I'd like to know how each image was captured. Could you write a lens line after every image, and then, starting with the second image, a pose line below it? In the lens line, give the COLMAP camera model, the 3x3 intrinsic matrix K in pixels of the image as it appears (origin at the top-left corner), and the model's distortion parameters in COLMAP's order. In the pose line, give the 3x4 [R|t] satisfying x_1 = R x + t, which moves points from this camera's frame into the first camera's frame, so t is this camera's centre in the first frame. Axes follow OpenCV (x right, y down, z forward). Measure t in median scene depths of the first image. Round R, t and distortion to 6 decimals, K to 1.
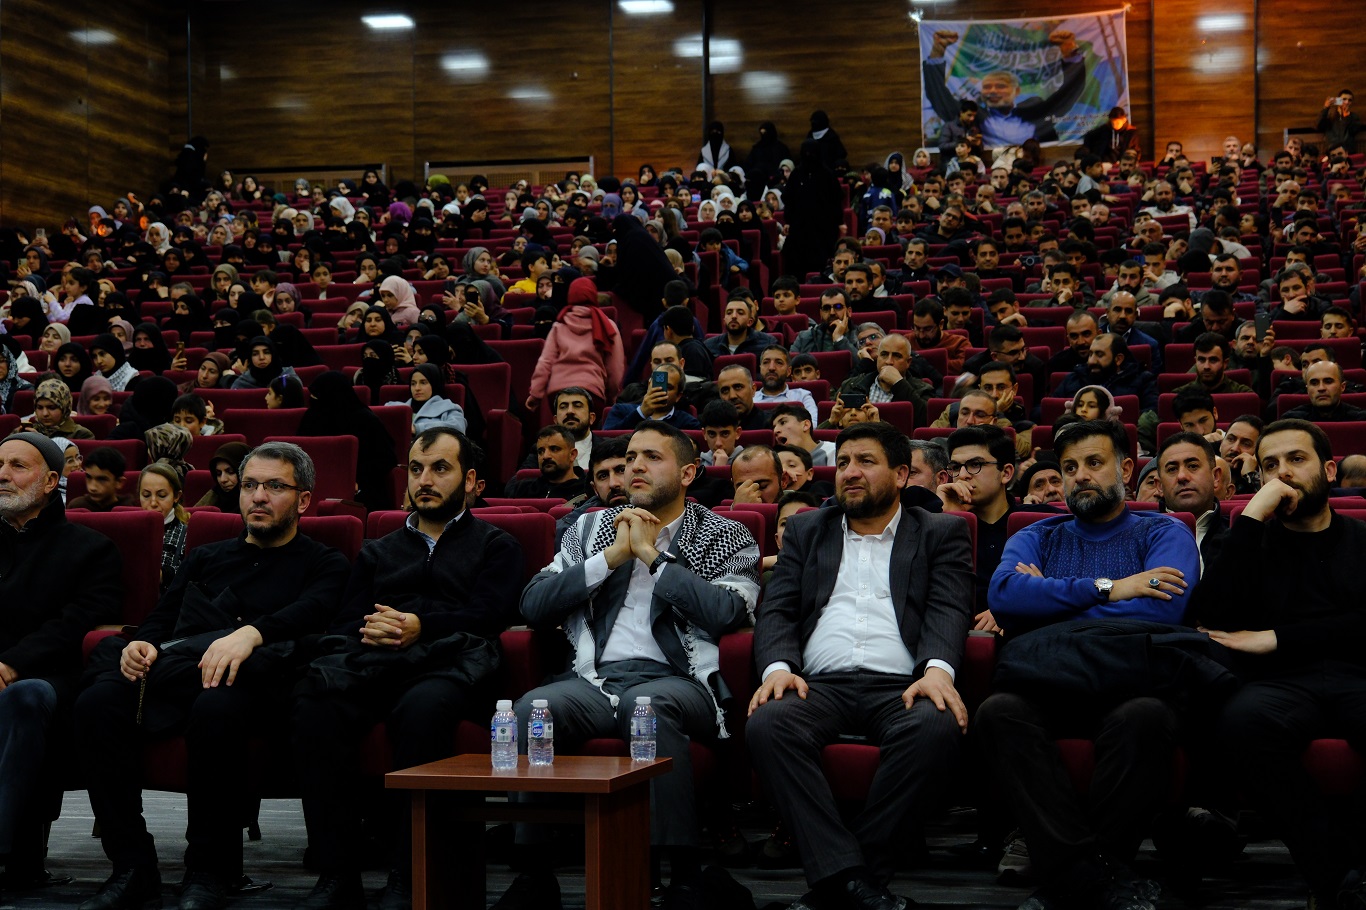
lens RADIAL K [[2615.7, 0, 683.0], [0, 2615.7, 455.0], [0, 0, 1]] dist [0.034037, -0.020921]
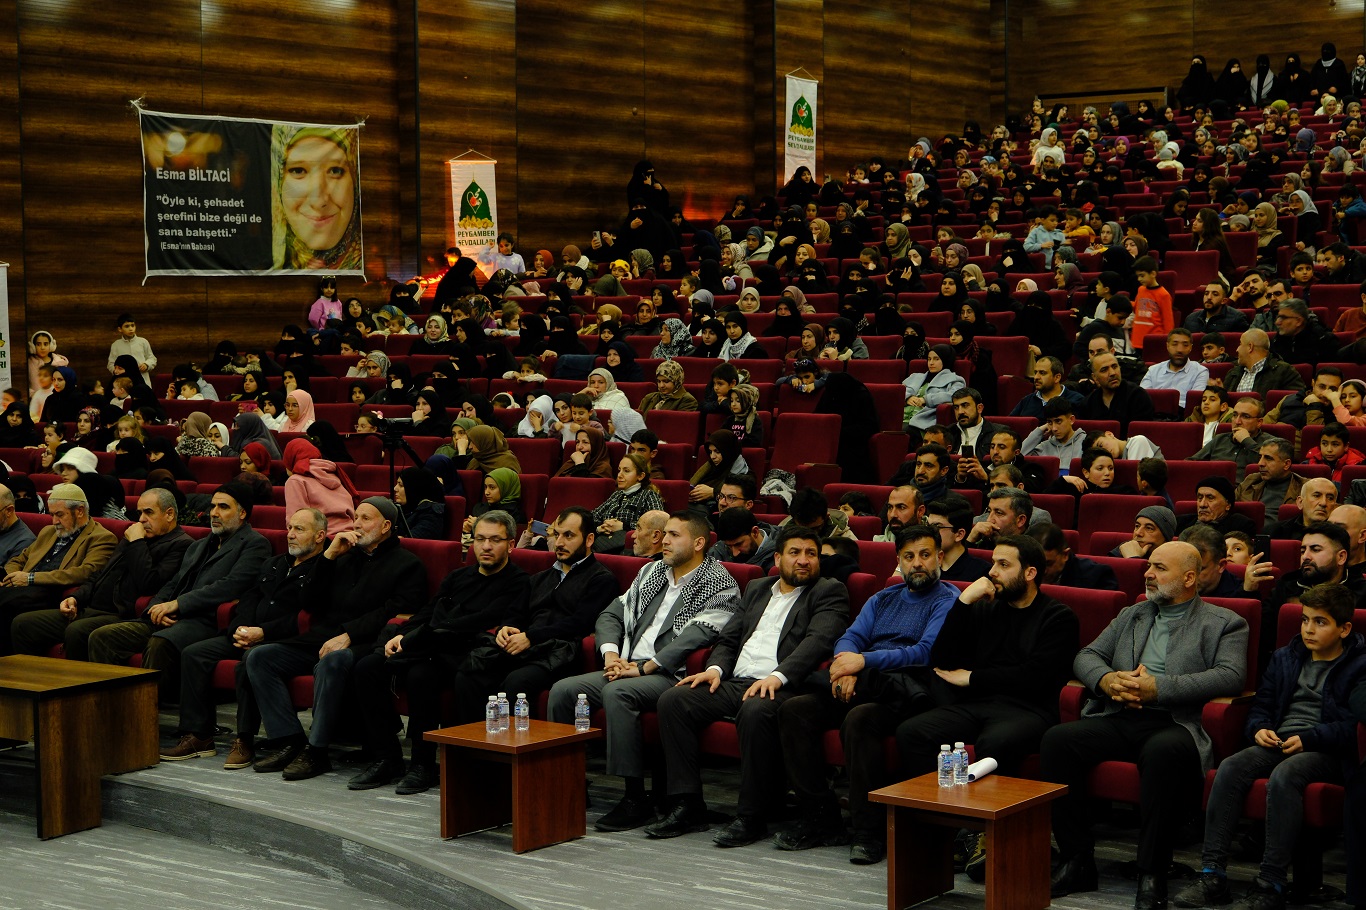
lens RADIAL K [[2374.6, 0, 650.3], [0, 2374.6, 480.8], [0, 0, 1]] dist [-0.022983, 0.171185]
pose [[0.910067, 0.028707, -0.413465, 0.128237], [0.009722, 0.995845, 0.090543, -0.036544], [0.414347, -0.086420, 0.906007, -0.076517]]
